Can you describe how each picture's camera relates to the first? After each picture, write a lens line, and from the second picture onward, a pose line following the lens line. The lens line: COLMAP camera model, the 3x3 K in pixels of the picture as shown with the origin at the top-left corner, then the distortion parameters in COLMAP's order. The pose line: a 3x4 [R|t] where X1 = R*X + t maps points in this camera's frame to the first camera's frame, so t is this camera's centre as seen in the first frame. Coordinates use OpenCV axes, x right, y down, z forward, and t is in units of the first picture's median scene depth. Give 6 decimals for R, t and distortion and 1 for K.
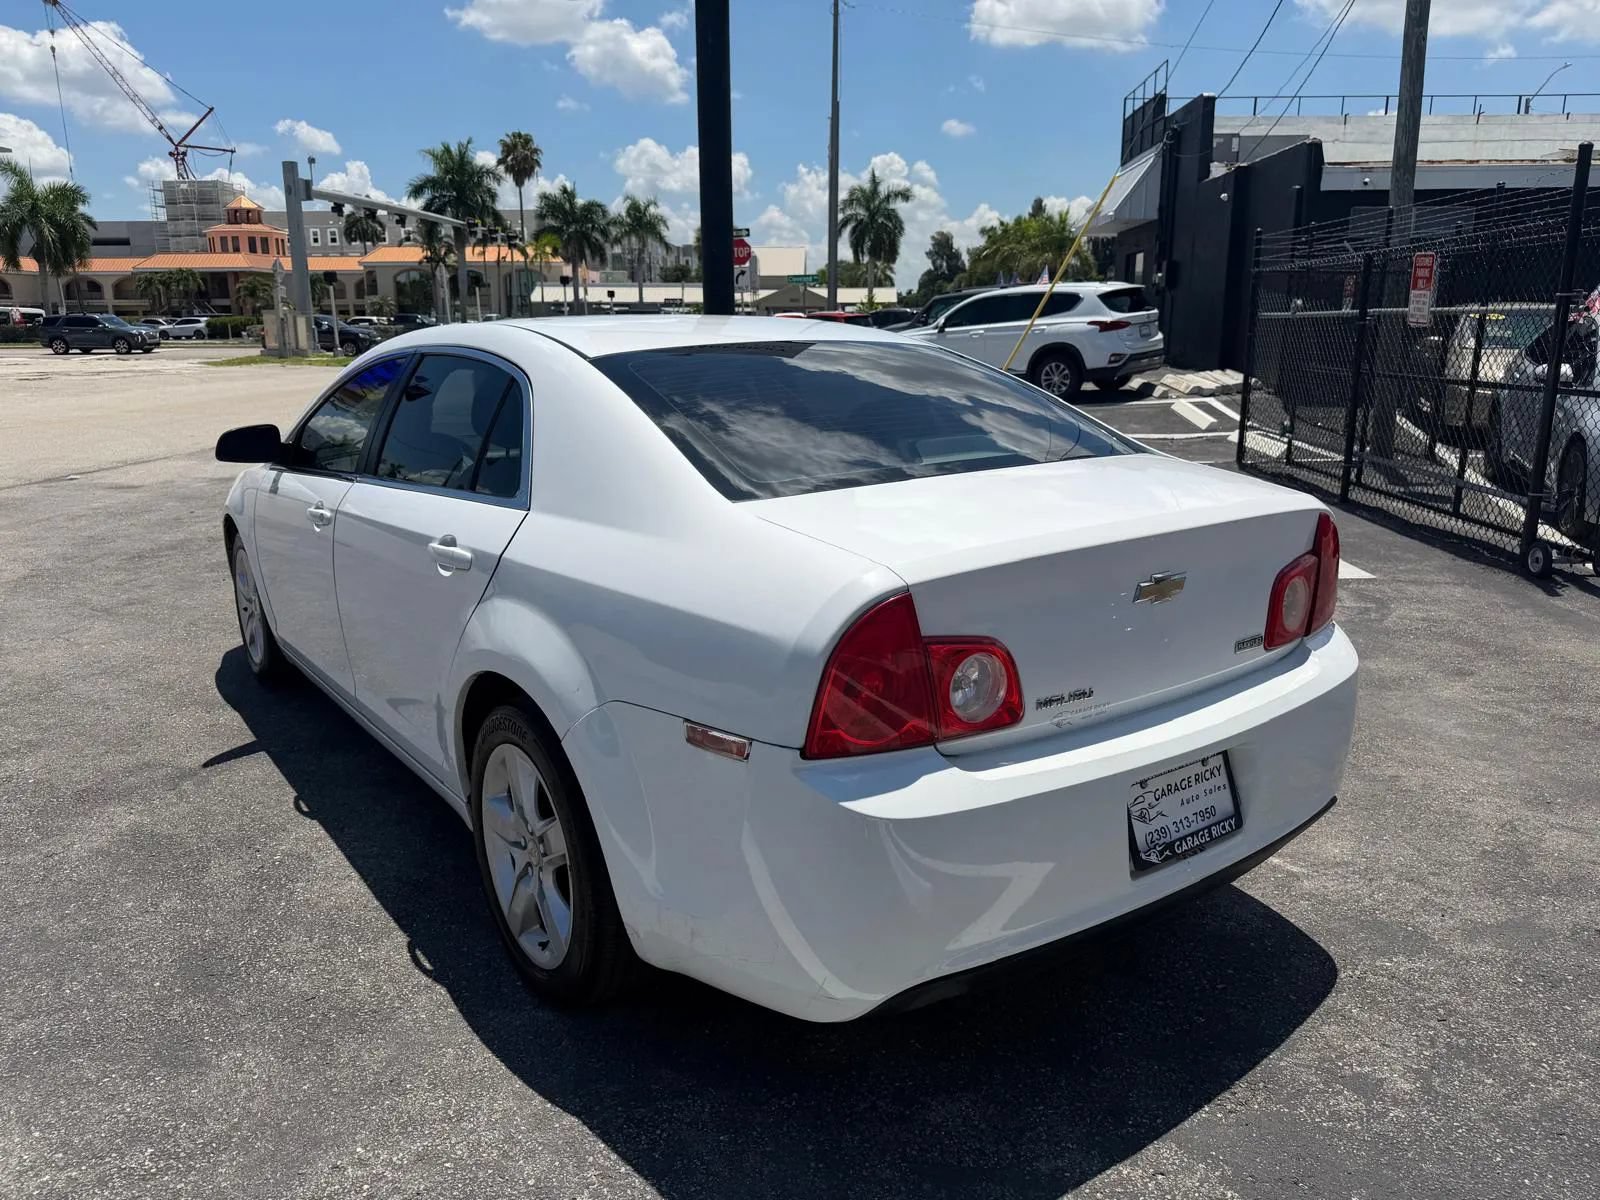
lens RADIAL K [[1130.2, 0, 806.2], [0, 1130.2, 607.1], [0, 0, 1]] dist [0.007544, -0.012975]
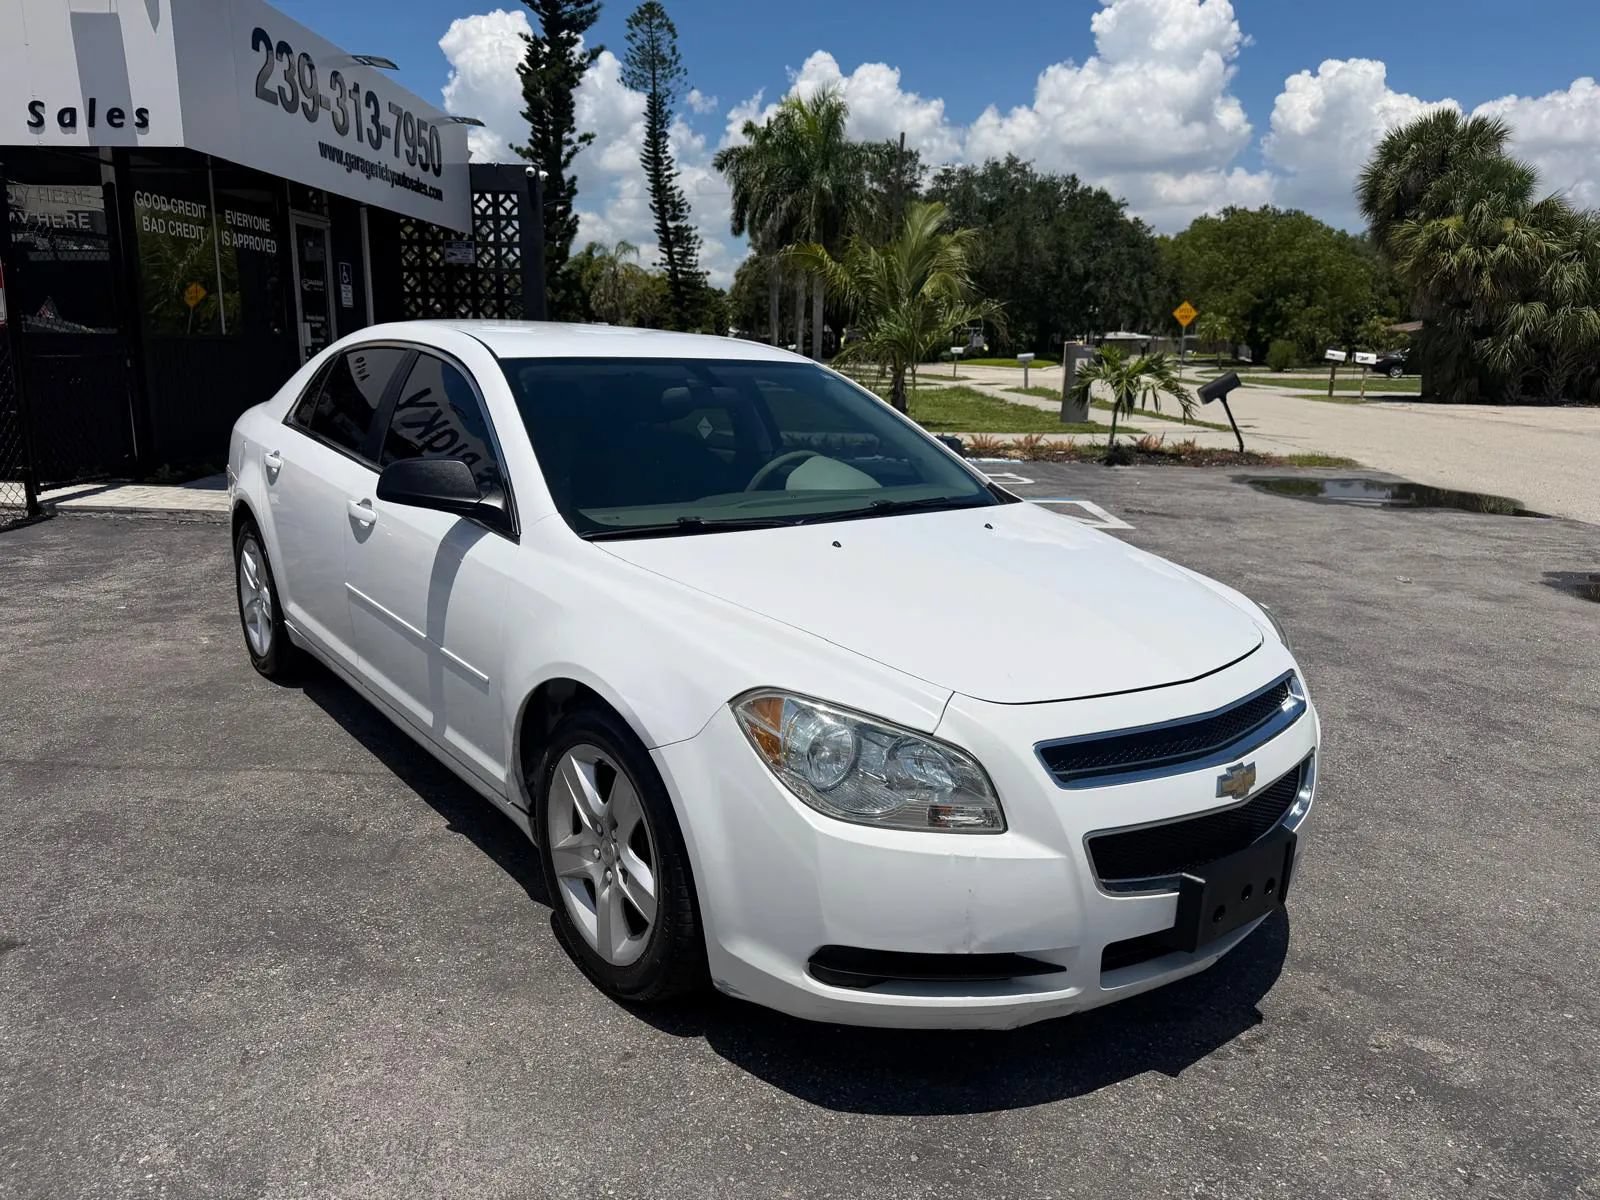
lens RADIAL K [[1152.7, 0, 795.9], [0, 1152.7, 582.3], [0, 0, 1]] dist [0.014221, -0.021860]
pose [[-0.999417, -0.009901, -0.032668, -0.290795], [-0.023152, 0.899872, 0.435539, -0.447755], [0.025085, 0.436041, -0.899577, 1.812991]]
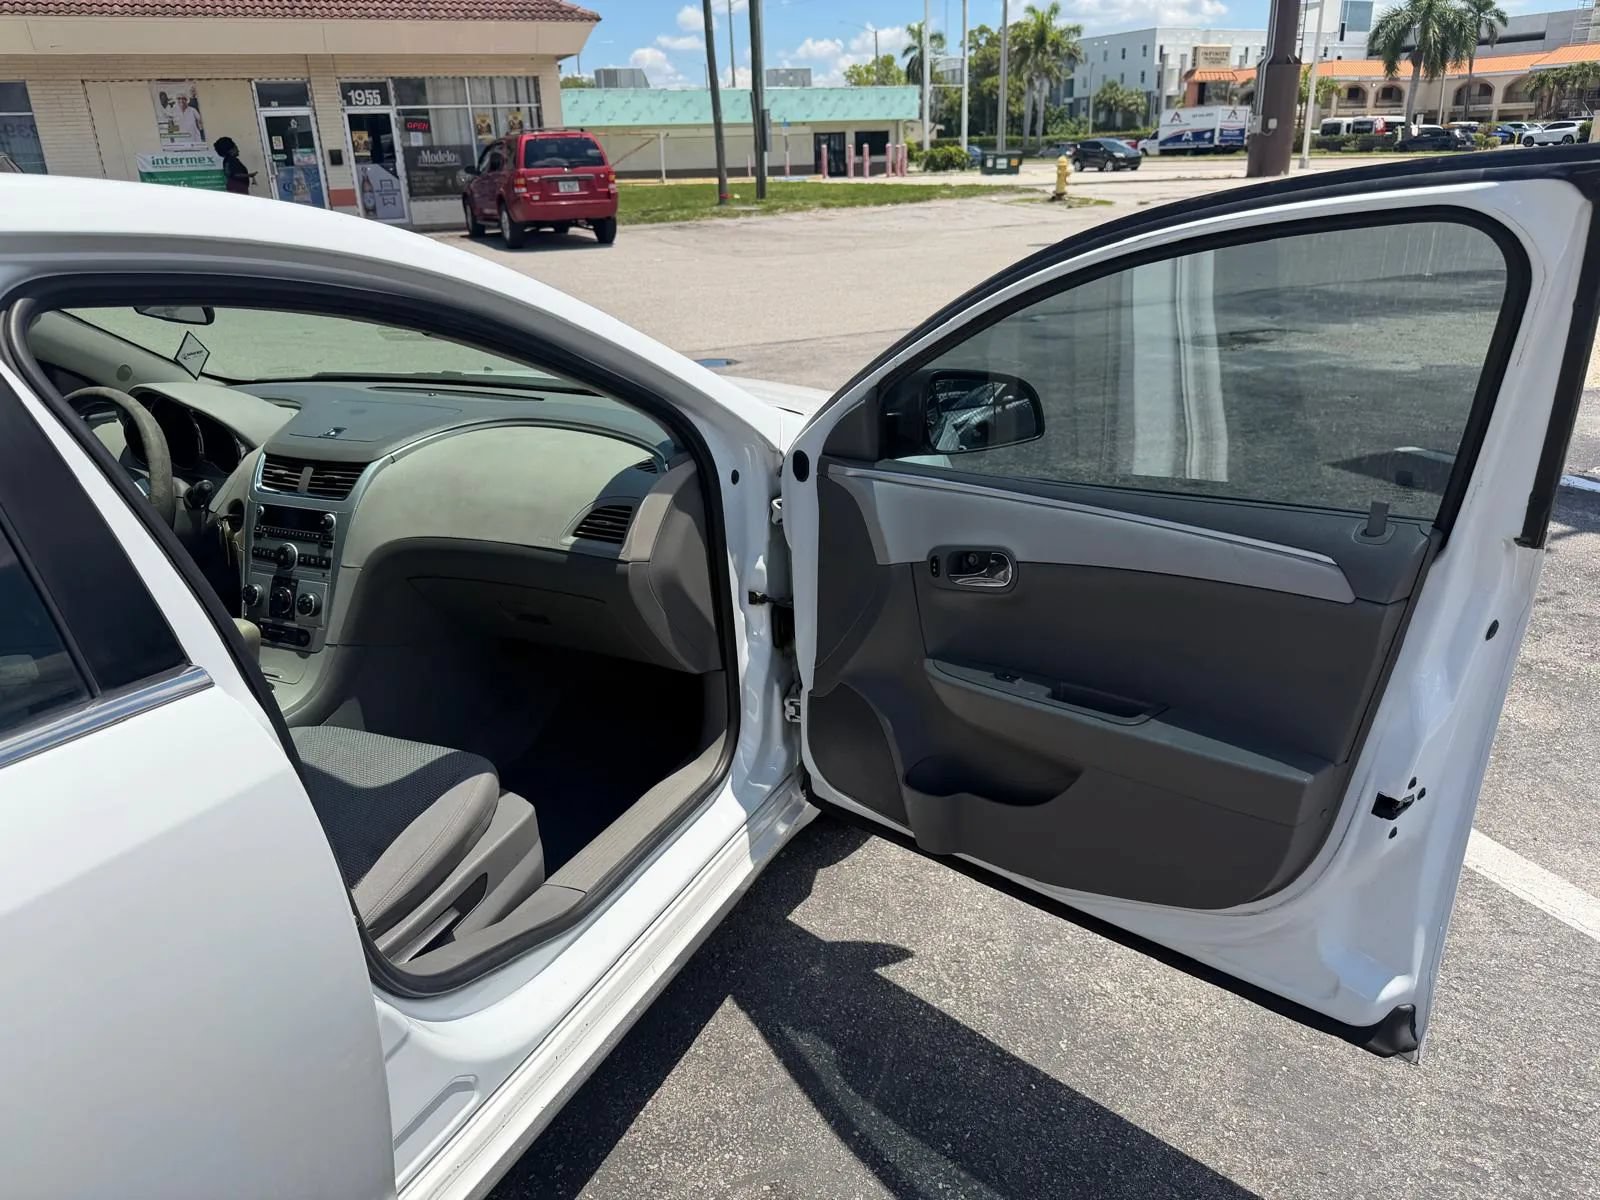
lens RADIAL K [[1144.1, 0, 800.0], [0, 1144.1, 600.0], [0, 0, 1]] dist [-0.003047, -0.008725]
pose [[0.483092, 0.304743, -0.820825, 0.254284], [-0.181541, 0.951965, 0.246586, -0.238823], [0.856543, 0.029889, 0.515210, 0.970902]]
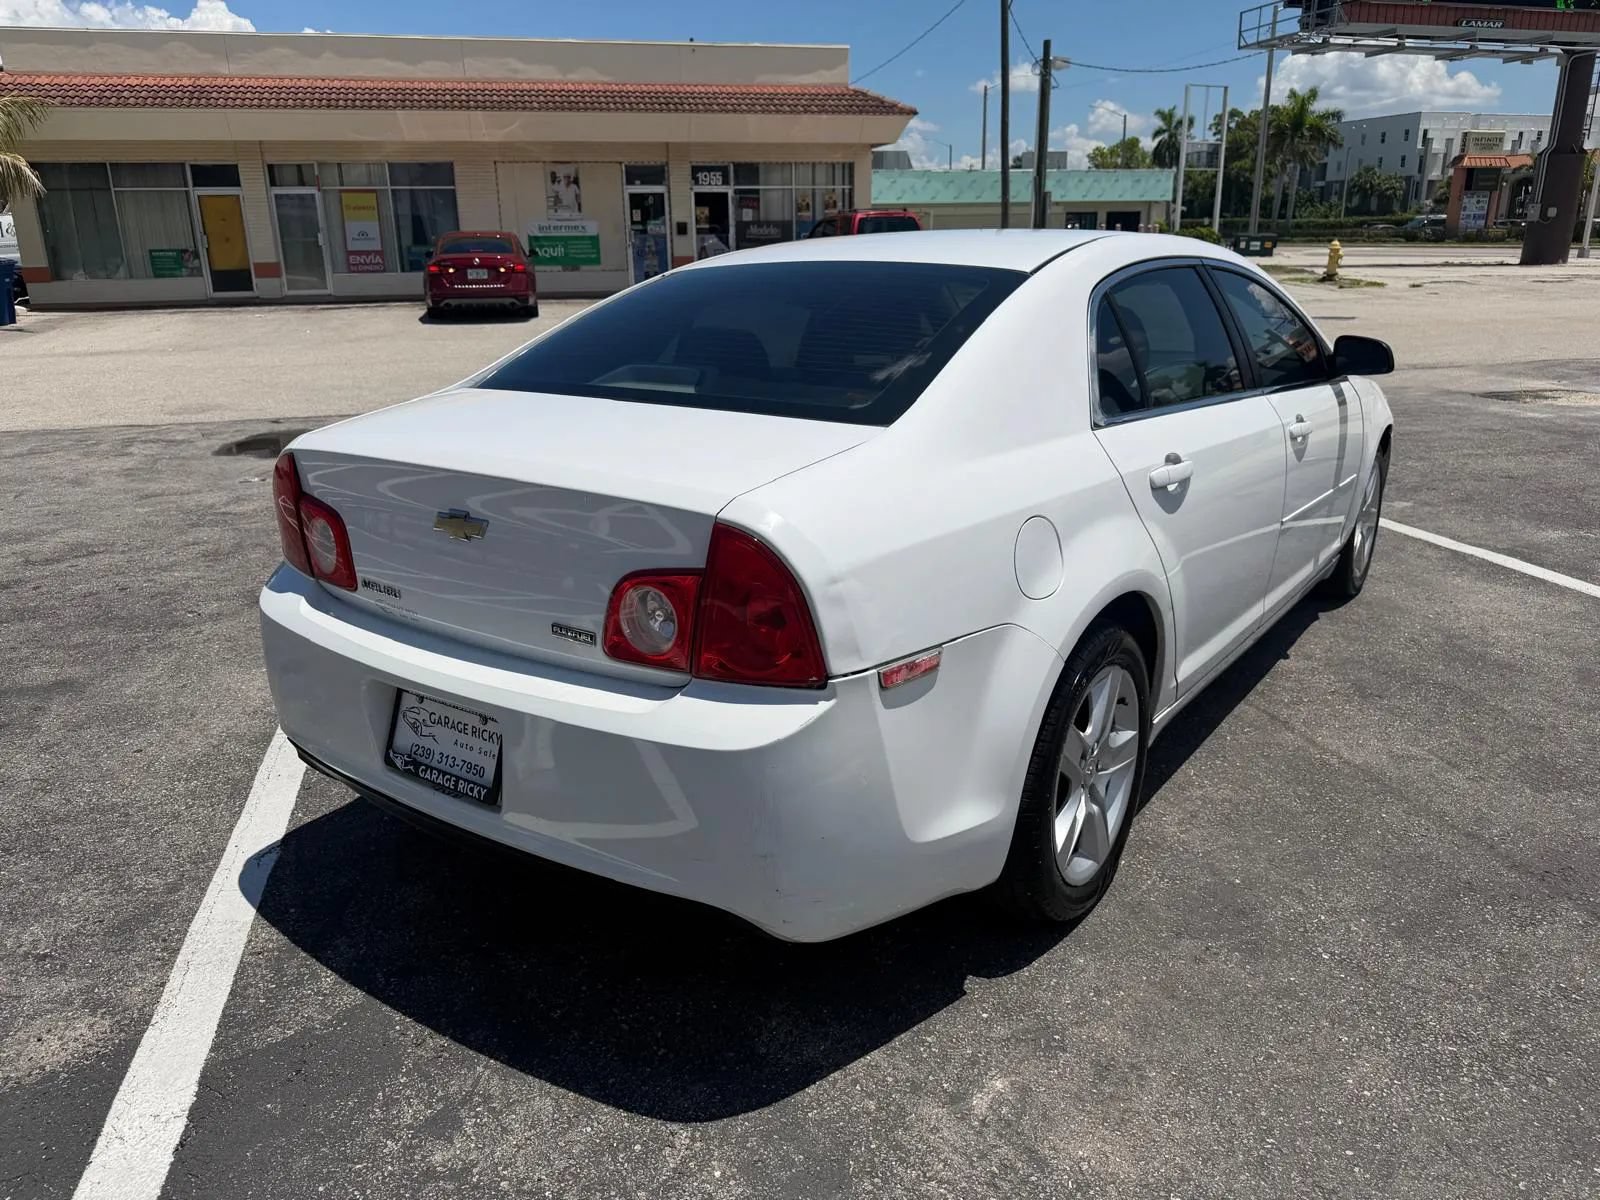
lens RADIAL K [[1136.6, 0, 802.2], [0, 1136.6, 601.9], [0, 0, 1]] dist [0.010973, -0.020224]
pose [[0.311118, 0.288371, -0.905565, 0.641582], [-0.217703, 0.949142, 0.227454, -0.118321], [0.925101, 0.126379, 0.358074, 0.447572]]
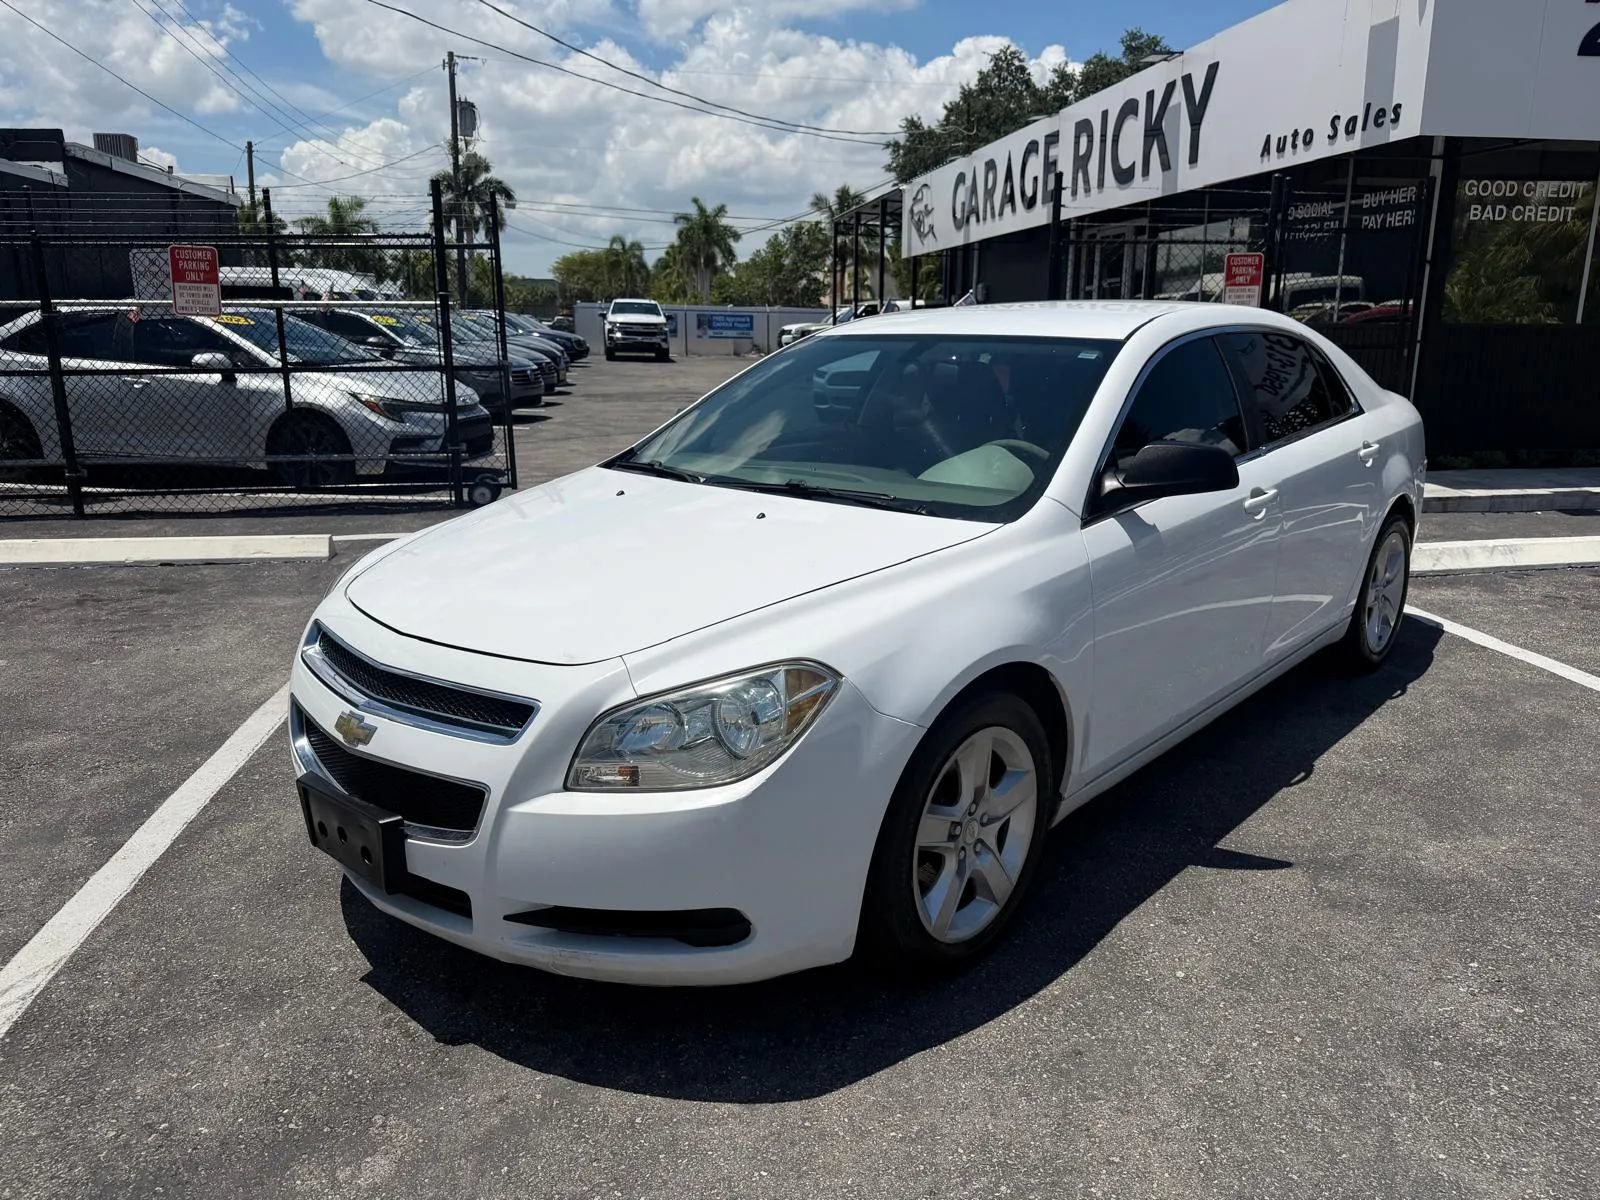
lens RADIAL K [[1152.7, 0, 795.9], [0, 1152.7, 582.3], [0, 0, 1]] dist [0.014221, -0.021860]
pose [[-0.204718, -0.210636, 0.955888, -1.062837], [0.240734, 0.935741, 0.257753, -0.296049], [-0.948756, 0.282882, -0.140856, 1.241163]]
